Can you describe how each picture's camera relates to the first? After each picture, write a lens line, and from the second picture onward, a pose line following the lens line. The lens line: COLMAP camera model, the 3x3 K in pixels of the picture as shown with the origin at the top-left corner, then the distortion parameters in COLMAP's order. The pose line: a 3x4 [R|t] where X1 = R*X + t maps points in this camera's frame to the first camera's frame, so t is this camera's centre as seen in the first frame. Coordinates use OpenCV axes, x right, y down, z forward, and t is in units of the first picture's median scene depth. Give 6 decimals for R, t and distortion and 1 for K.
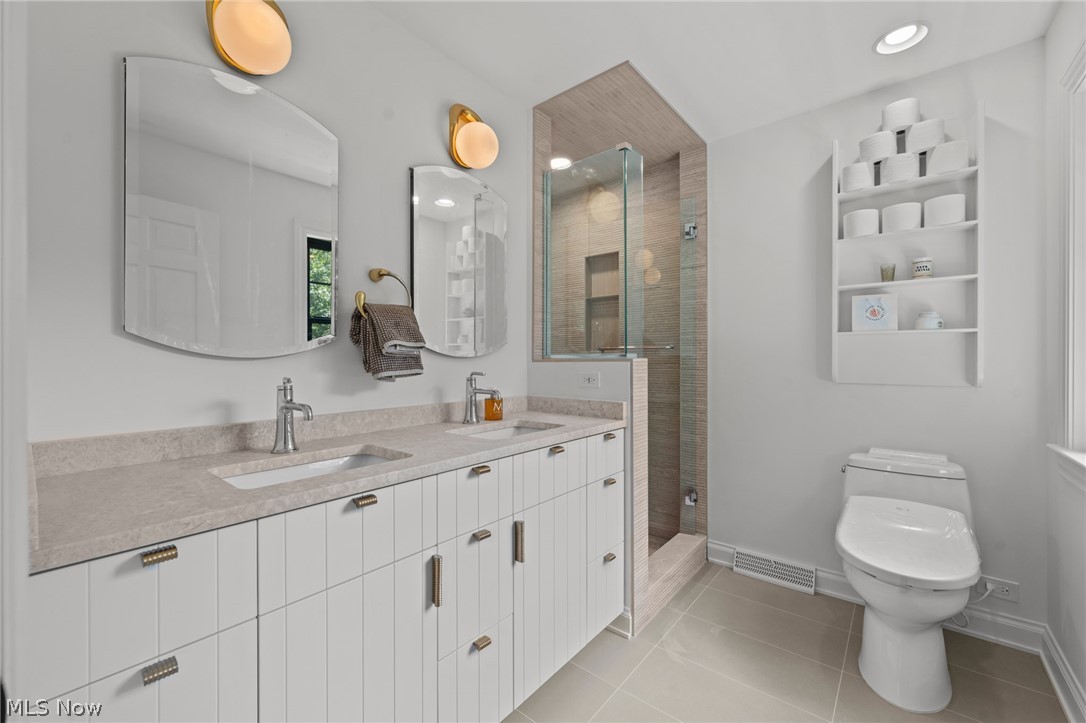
lens RADIAL K [[422.8, 0, 551.7], [0, 422.8, 360.5], [0, 0, 1]] dist [-0.010460, -0.000094]
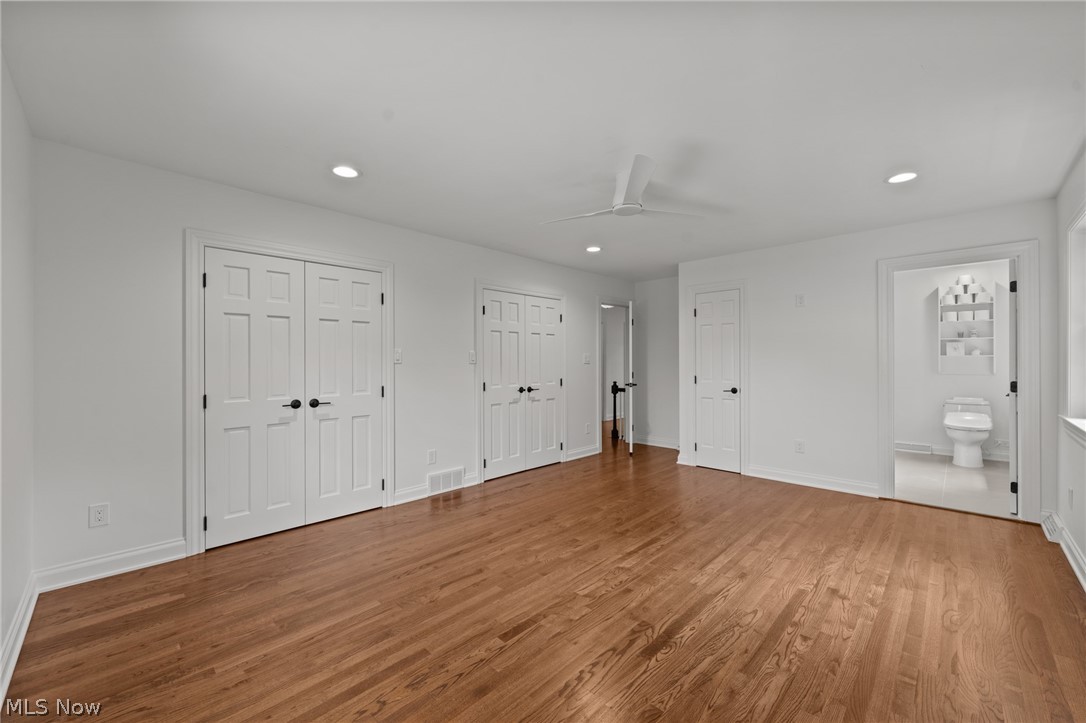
lens RADIAL K [[422.8, 0, 535.4], [0, 422.8, 362.6], [0, 0, 1]] dist [-0.010460, -0.000094]
pose [[0.995675, -0.002480, -0.092868, -1.825483], [0.001743, 0.999966, -0.008022, -0.003339], [0.092884, 0.007825, 0.995646, -2.110394]]
